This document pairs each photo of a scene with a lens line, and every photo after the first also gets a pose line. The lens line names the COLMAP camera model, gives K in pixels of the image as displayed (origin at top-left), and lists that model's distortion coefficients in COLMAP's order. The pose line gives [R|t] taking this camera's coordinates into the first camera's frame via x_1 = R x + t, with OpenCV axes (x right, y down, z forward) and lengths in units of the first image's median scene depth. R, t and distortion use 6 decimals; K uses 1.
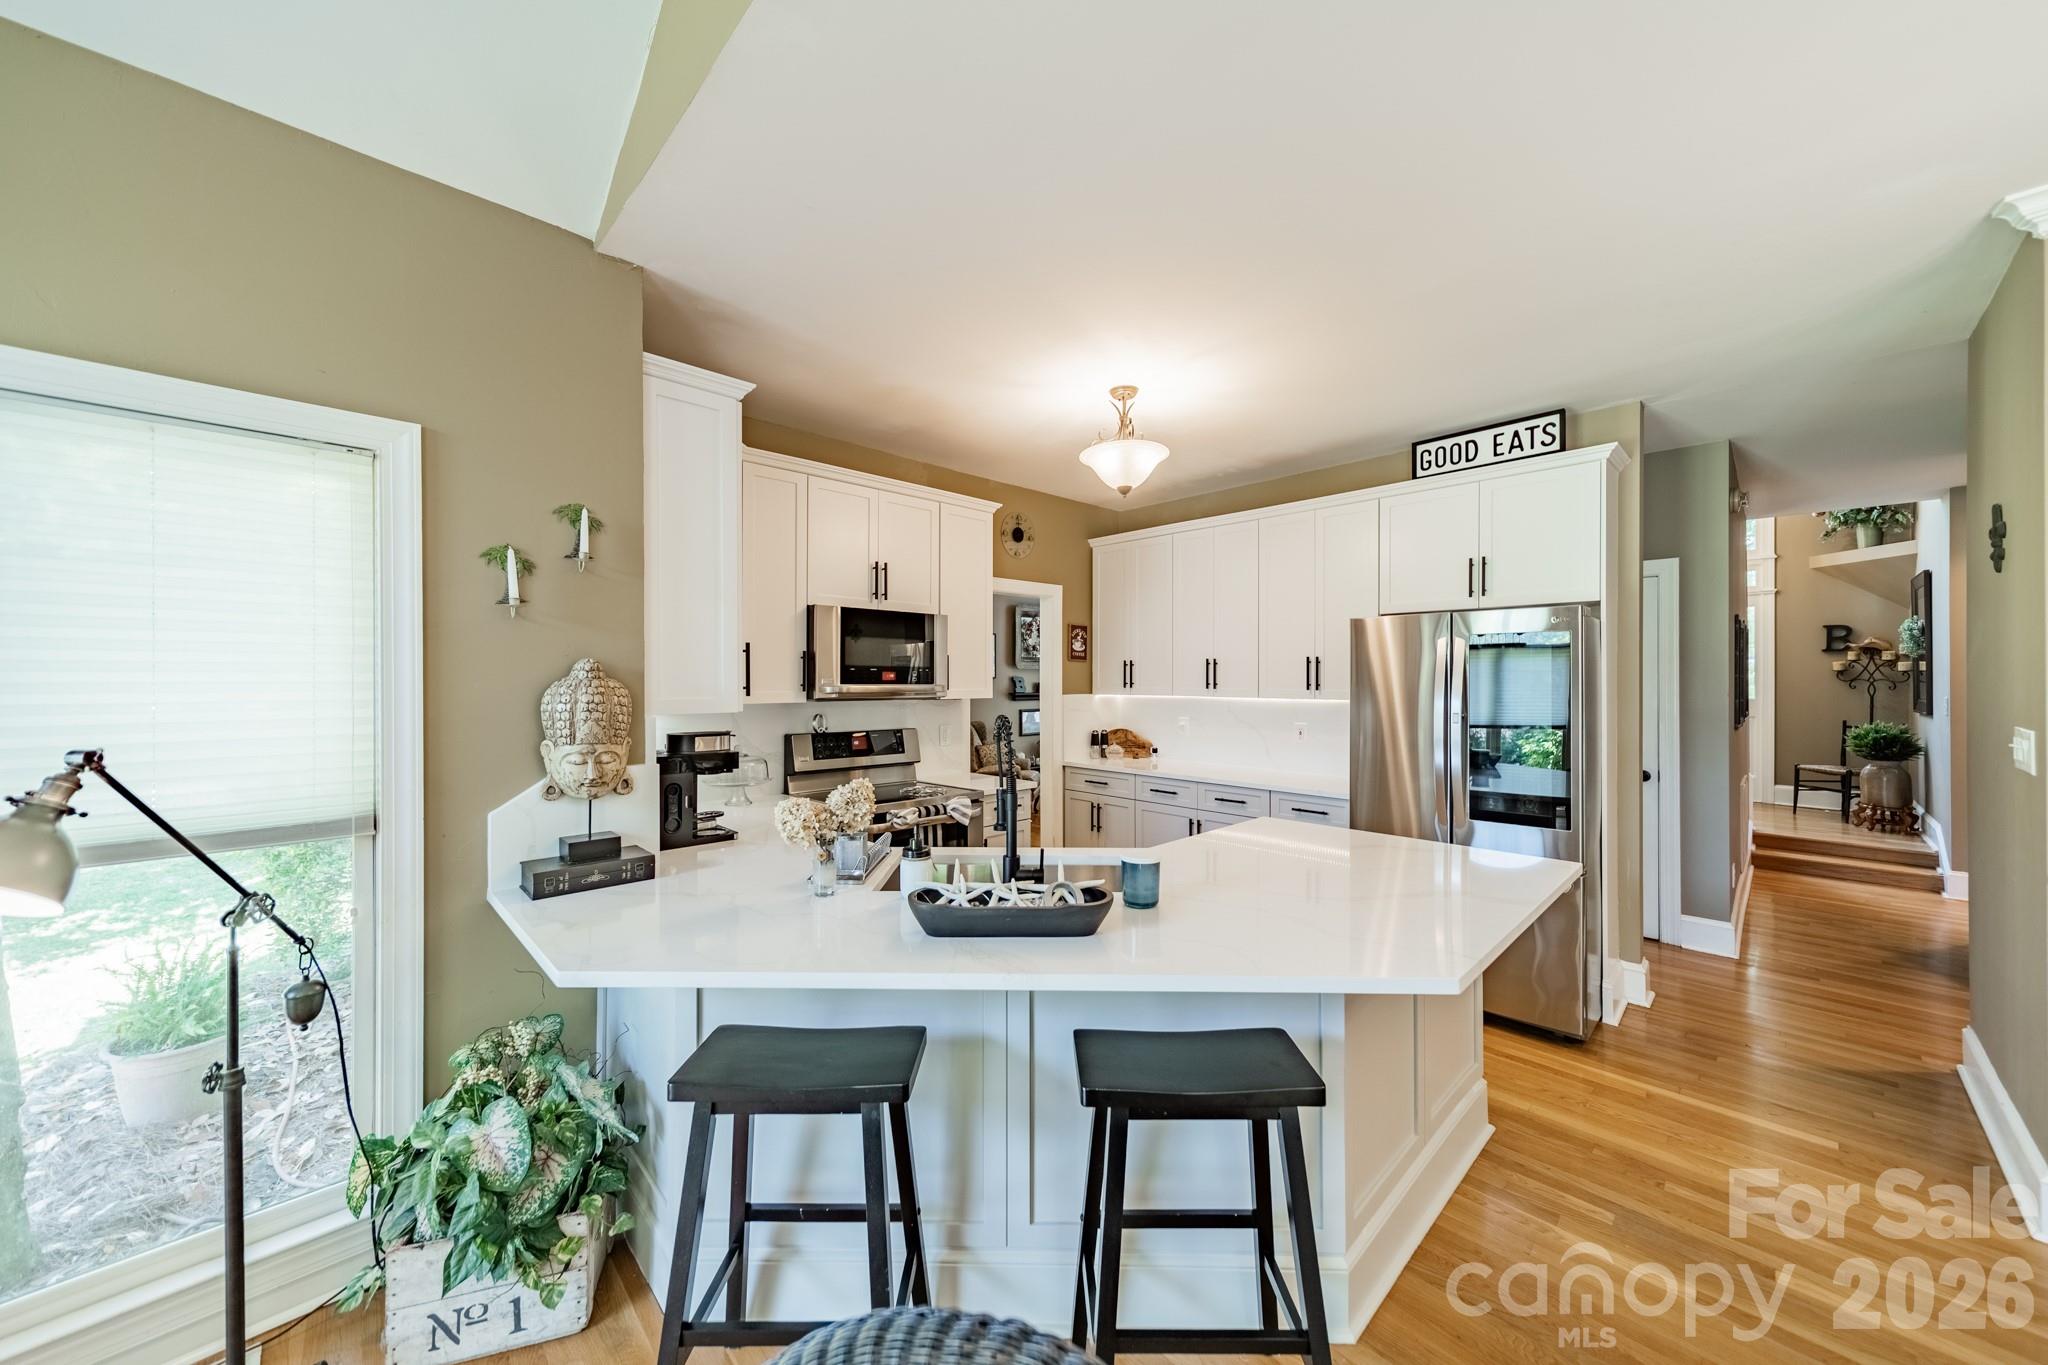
lens RADIAL K [[722.3, 0, 1029.8], [0, 722.3, 679.2], [0, 0, 1]] dist [0.008706, 0.000146]
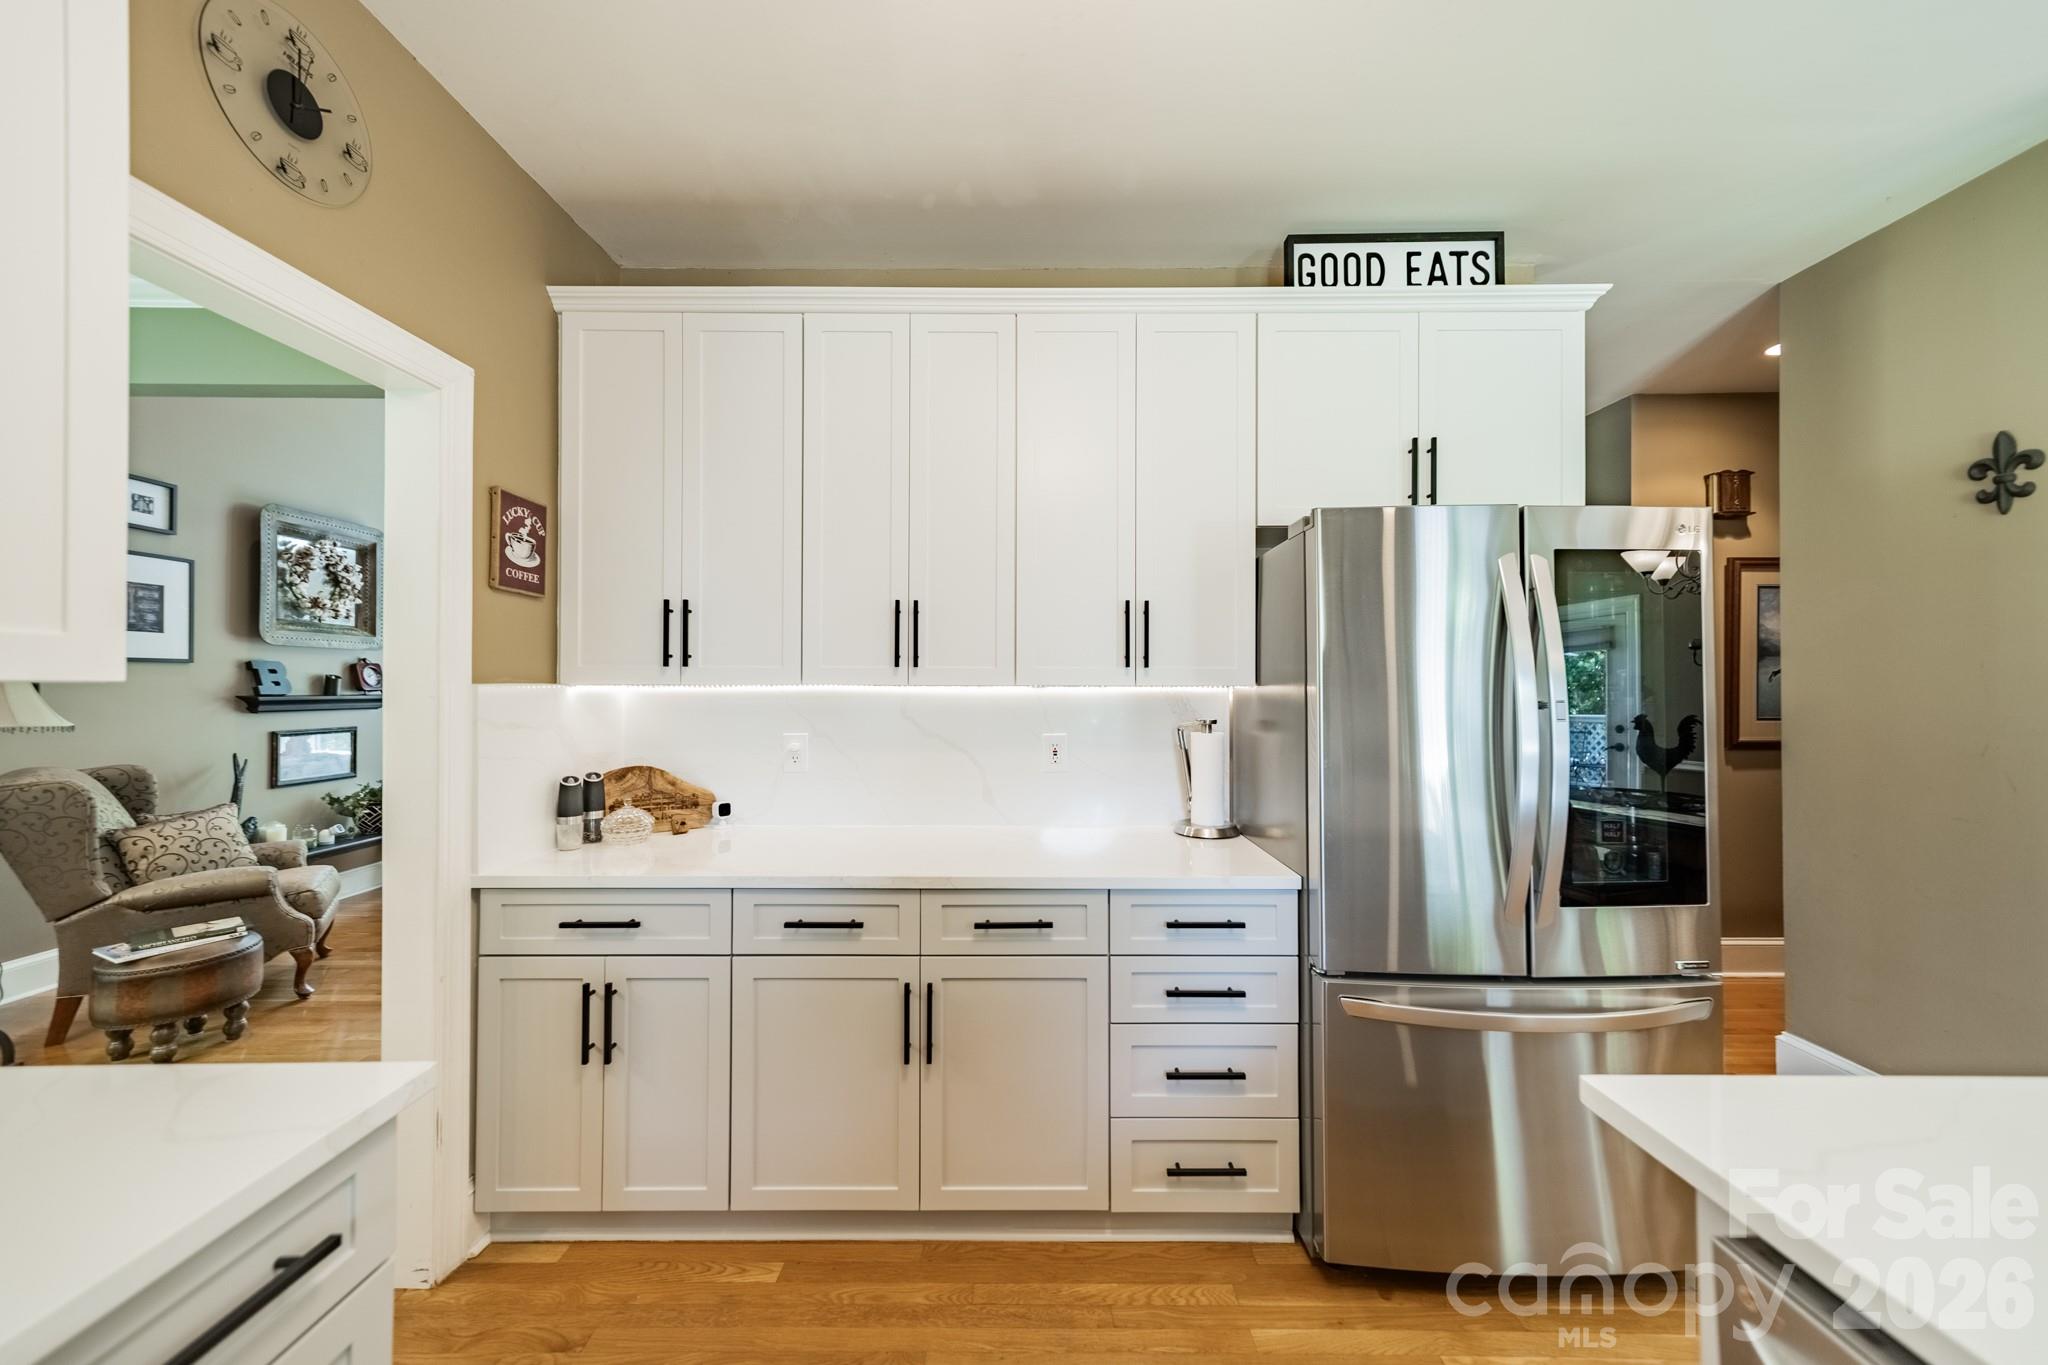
lens RADIAL K [[722.3, 0, 1029.8], [0, 722.3, 679.2], [0, 0, 1]] dist [0.008706, 0.000146]
pose [[0.697193, 0.006117, 0.716858, -0.018390], [0.000929, 0.999955, -0.009437, 0.023188], [-0.716883, 0.007246, 0.697156, 0.571790]]
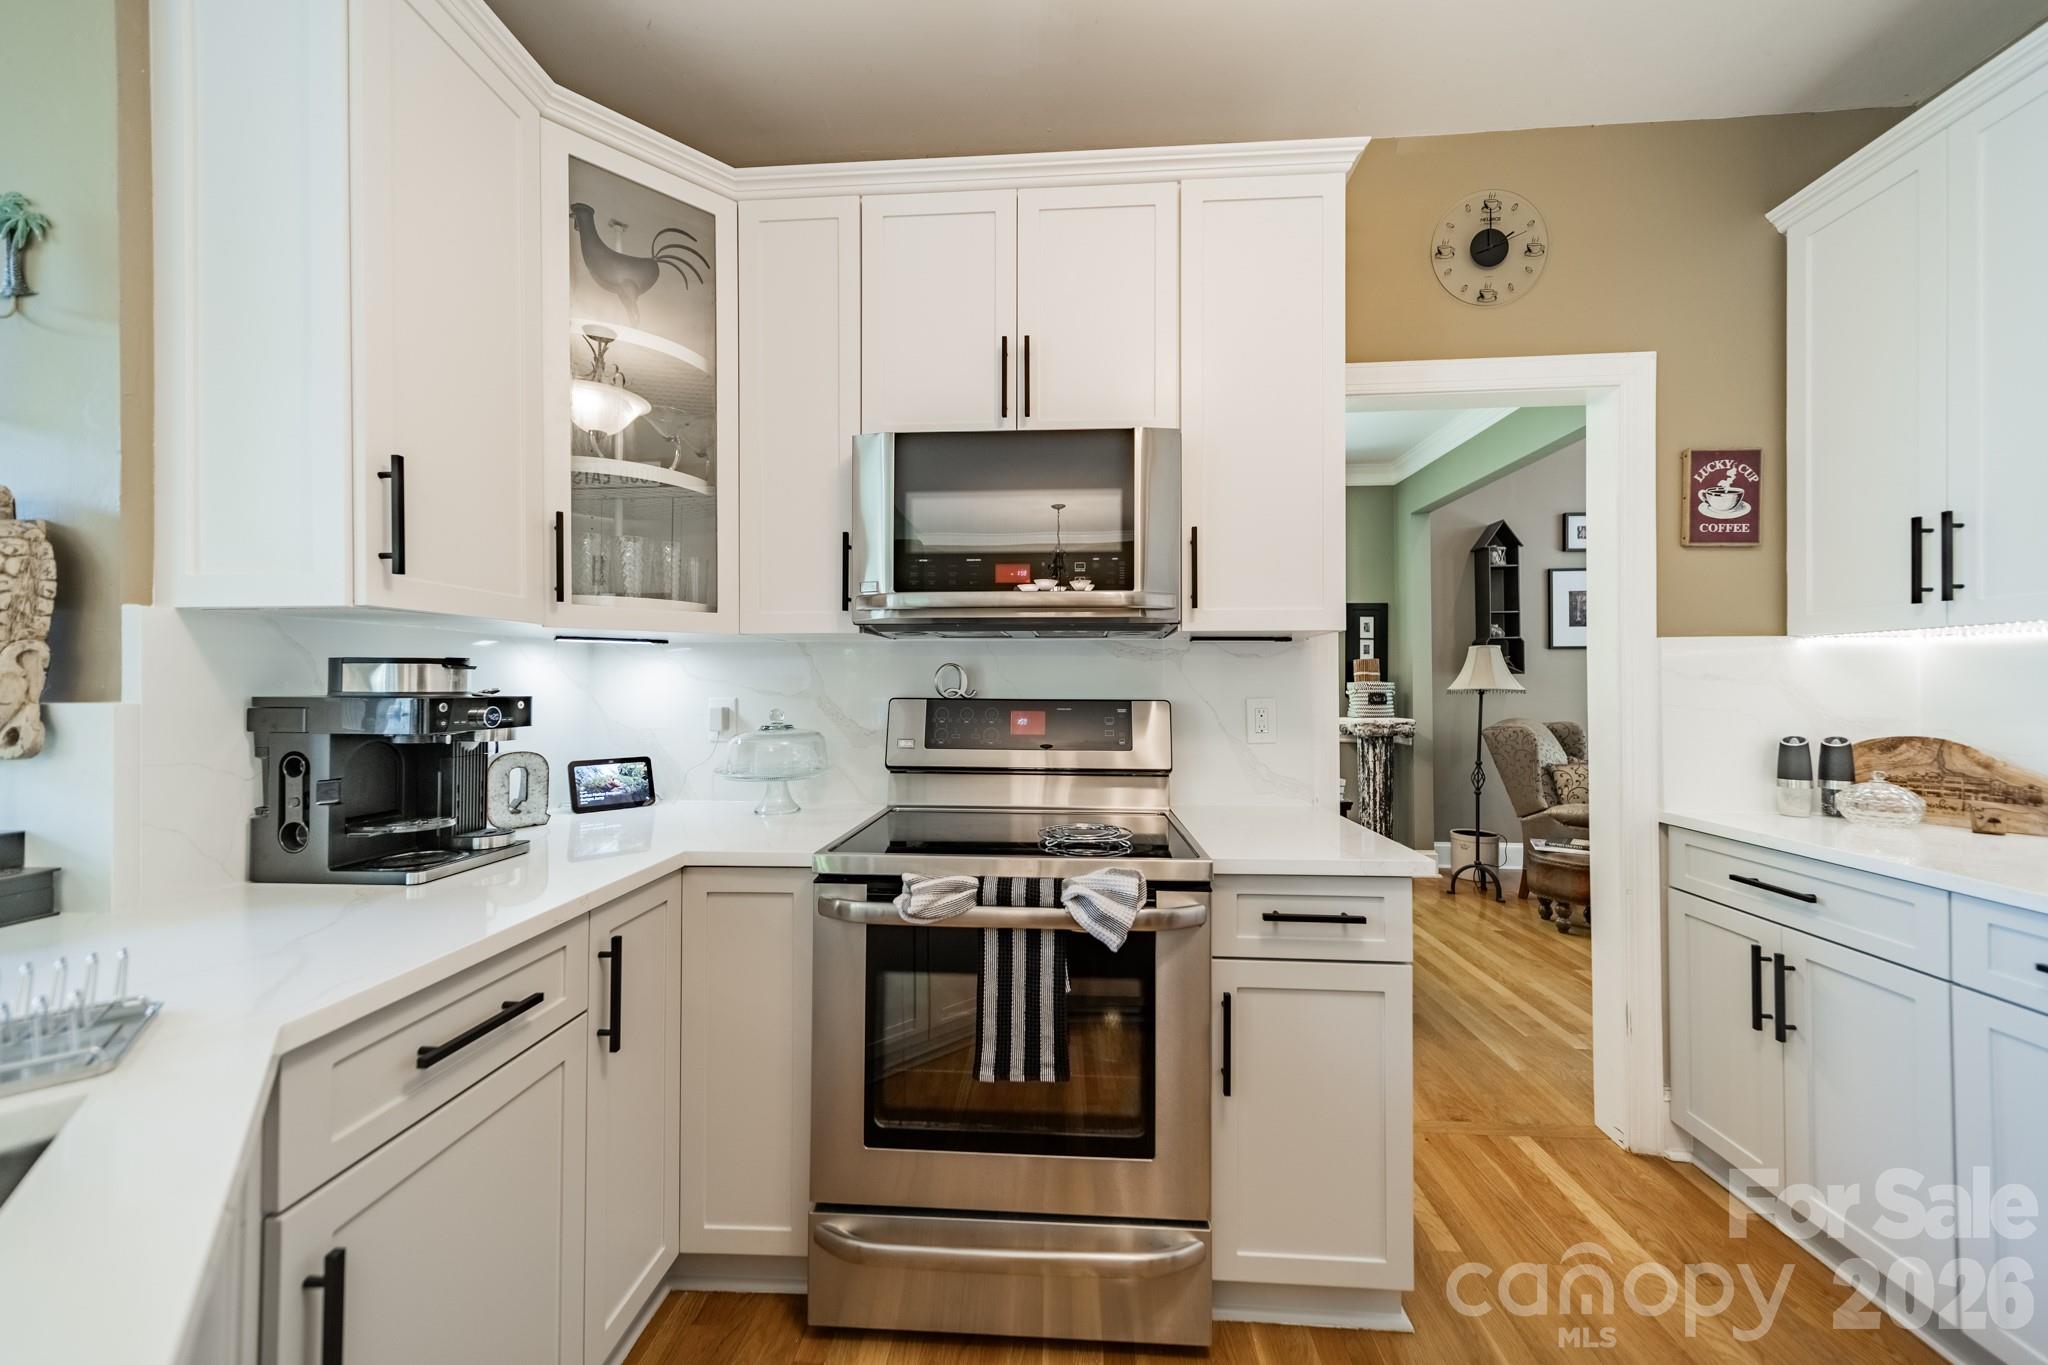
lens RADIAL K [[722.3, 0, 1029.8], [0, 722.3, 679.2], [0, 0, 1]] dist [0.008706, 0.000146]
pose [[0.672814, -0.007052, -0.739778, 0.107565], [-0.000056, 0.999954, -0.009583, 0.048276], [0.739812, 0.006489, 0.672783, 0.501126]]
